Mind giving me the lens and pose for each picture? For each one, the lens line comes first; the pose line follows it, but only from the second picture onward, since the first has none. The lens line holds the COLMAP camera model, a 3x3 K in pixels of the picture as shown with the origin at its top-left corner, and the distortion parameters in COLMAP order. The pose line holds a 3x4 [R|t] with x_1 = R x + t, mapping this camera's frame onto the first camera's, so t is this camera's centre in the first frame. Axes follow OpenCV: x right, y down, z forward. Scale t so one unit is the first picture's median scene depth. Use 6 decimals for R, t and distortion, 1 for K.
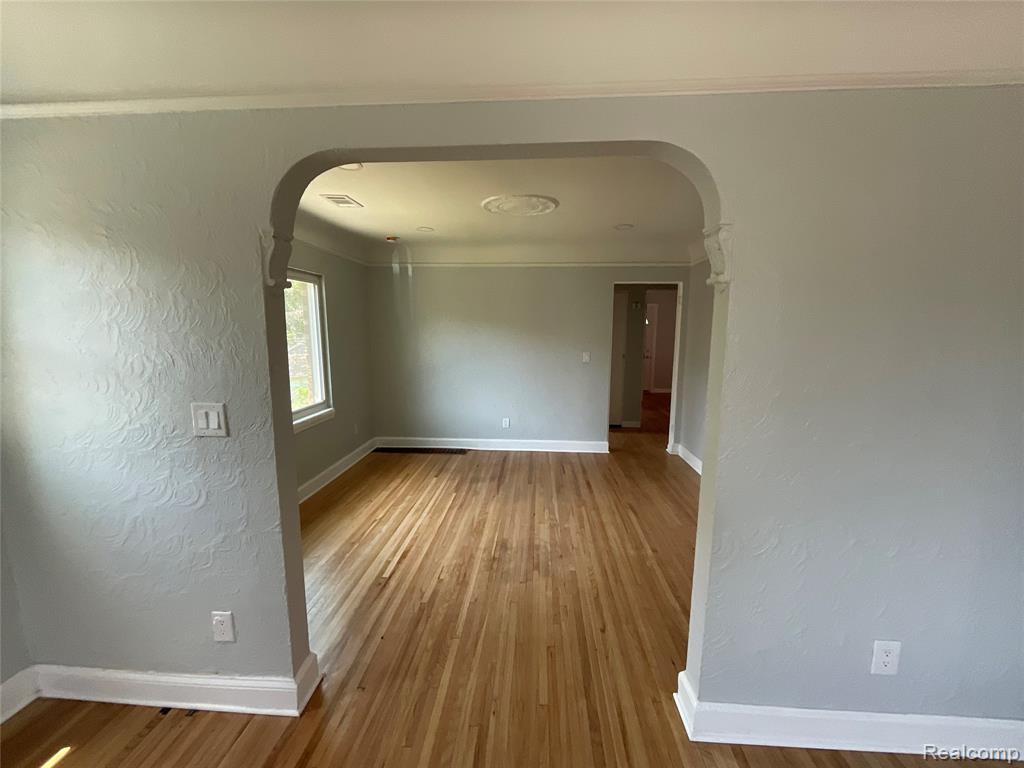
lens RADIAL K [[418.9, 0, 512.9], [0, 418.9, 388.1], [0, 0, 1]] dist [-0.001572, -0.000358]
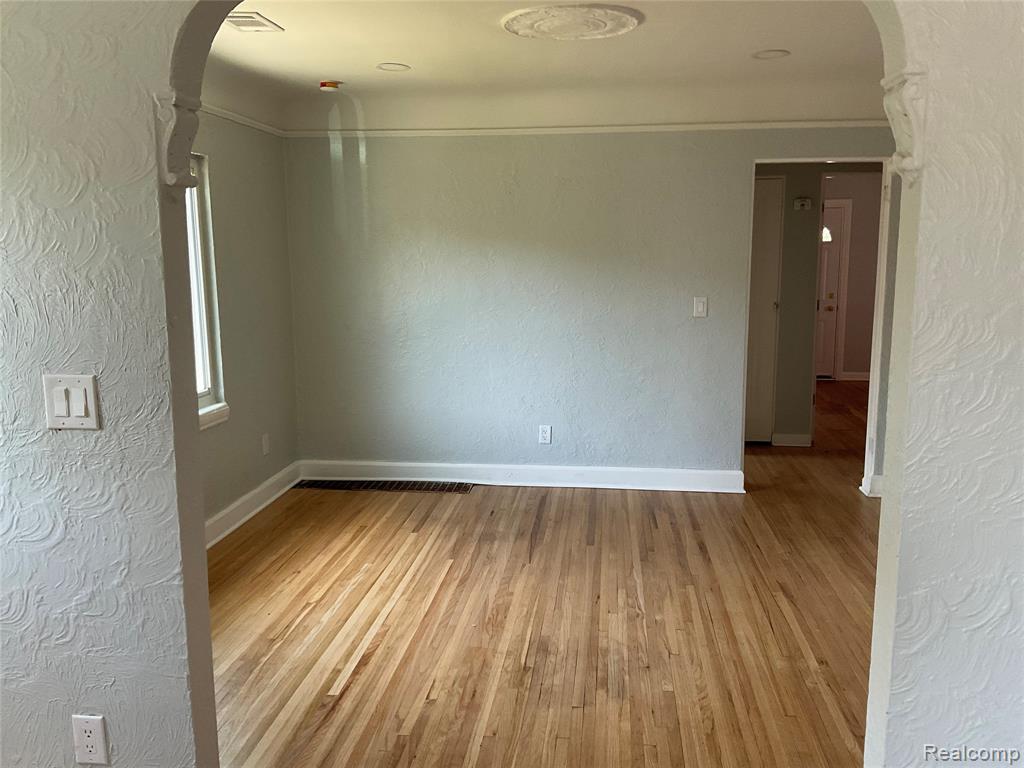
lens RADIAL K [[847.2, 0, 512.0], [0, 847.2, 384.0], [0, 0, 1]] dist [0.102231, -0.199186]
pose [[0.998609, -0.000990, -0.052708, -0.002709], [0.001502, 0.999952, 0.009674, 0.018845], [0.052696, -0.009740, 0.998563, -0.116611]]
